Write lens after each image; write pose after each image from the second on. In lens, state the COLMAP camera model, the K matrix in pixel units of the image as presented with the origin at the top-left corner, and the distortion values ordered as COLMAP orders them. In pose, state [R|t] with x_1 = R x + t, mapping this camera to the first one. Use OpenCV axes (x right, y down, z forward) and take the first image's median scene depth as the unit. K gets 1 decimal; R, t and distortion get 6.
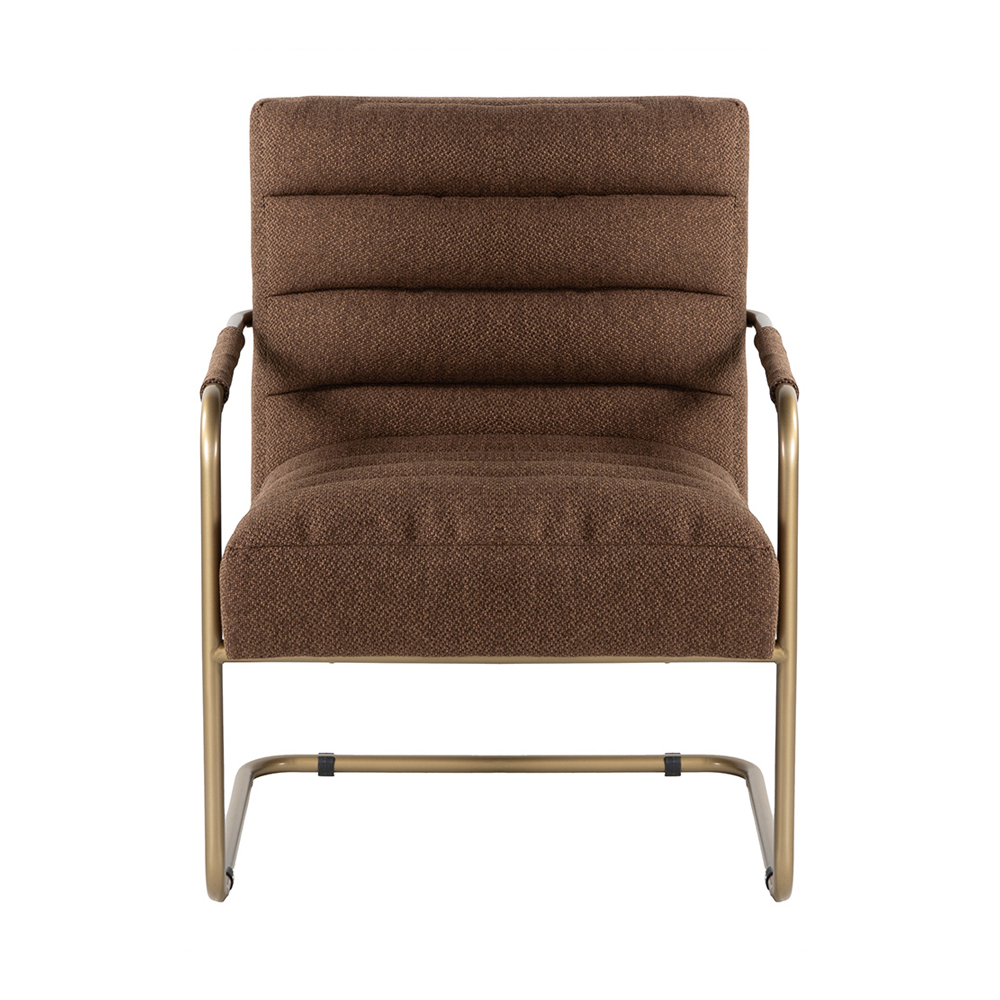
lens RADIAL K [[3952.9, 0, 499.4], [0, 3952.9, 493.1], [0, 0, 1]] dist [0.164520, 0.000000]
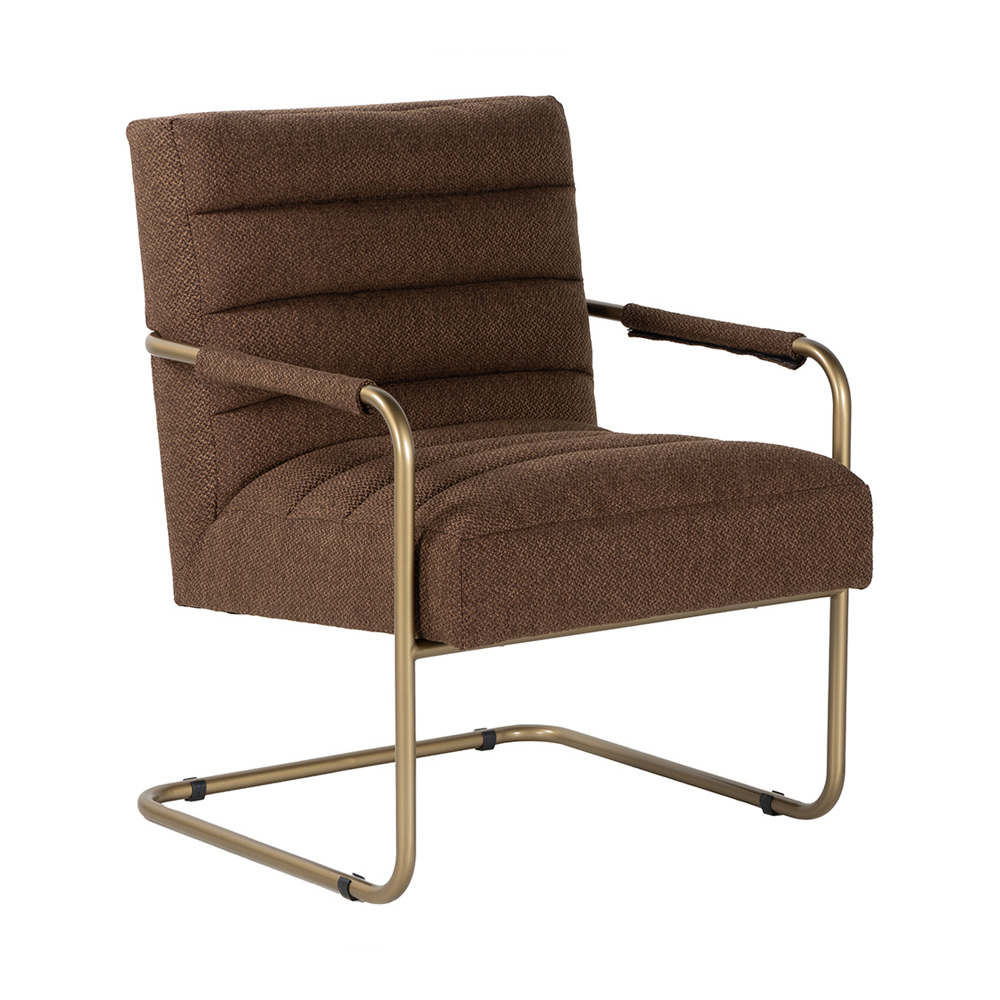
lens RADIAL K [[3952.9, 0, 498.2], [0, 3952.9, 503.2], [0, 0, 1]] dist [0.164520, 0.000000]
pose [[0.799352, -0.107790, 0.591115, -0.600146], [0.124397, 0.992151, 0.012701, -0.006374], [-0.587845, 0.063381, 0.806487, 0.162319]]
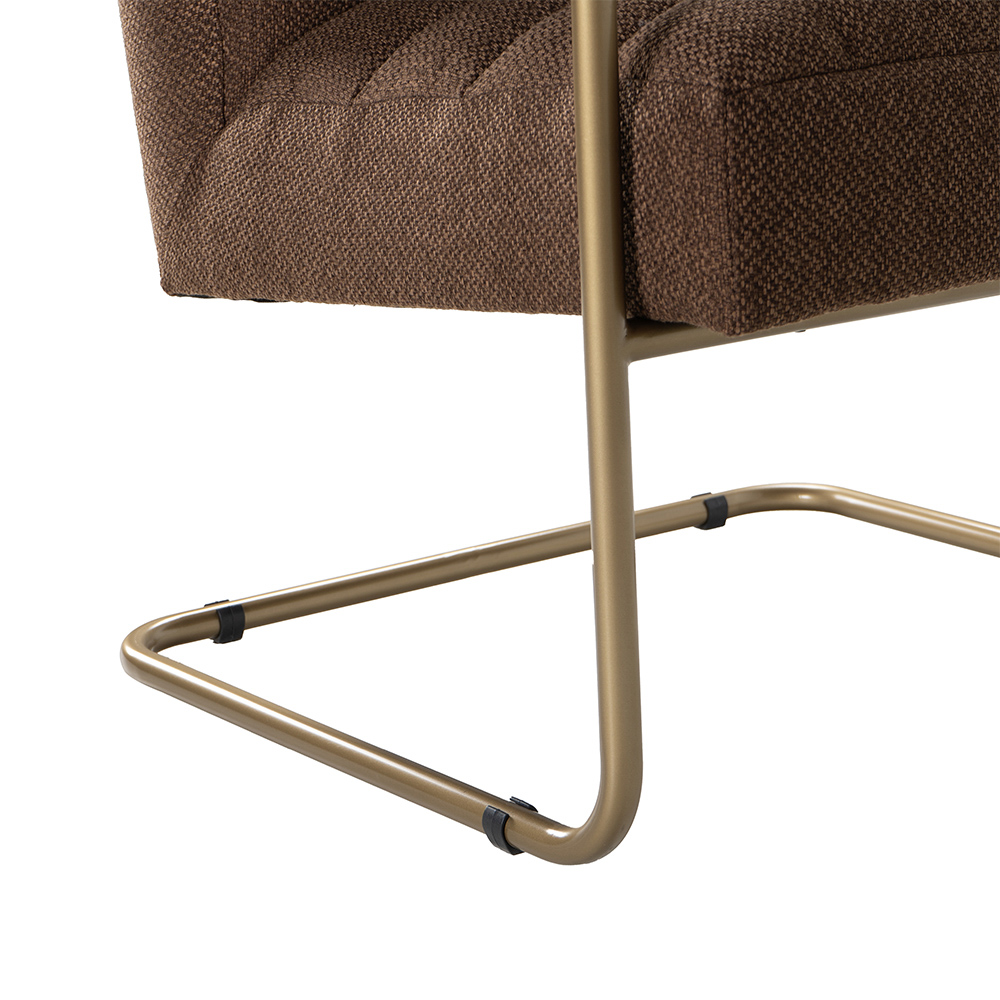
lens RADIAL K [[3029.7, 0, 502.1], [0, 3029.7, 502.1], [0, 0, 1]] dist [-0.009701, 0.000000]
pose [[0.809955, -0.177849, 0.558876, -0.268525], [0.165780, 0.983479, 0.072712, 0.028180], [-0.562574, 0.033757, 0.826057, 0.661849]]
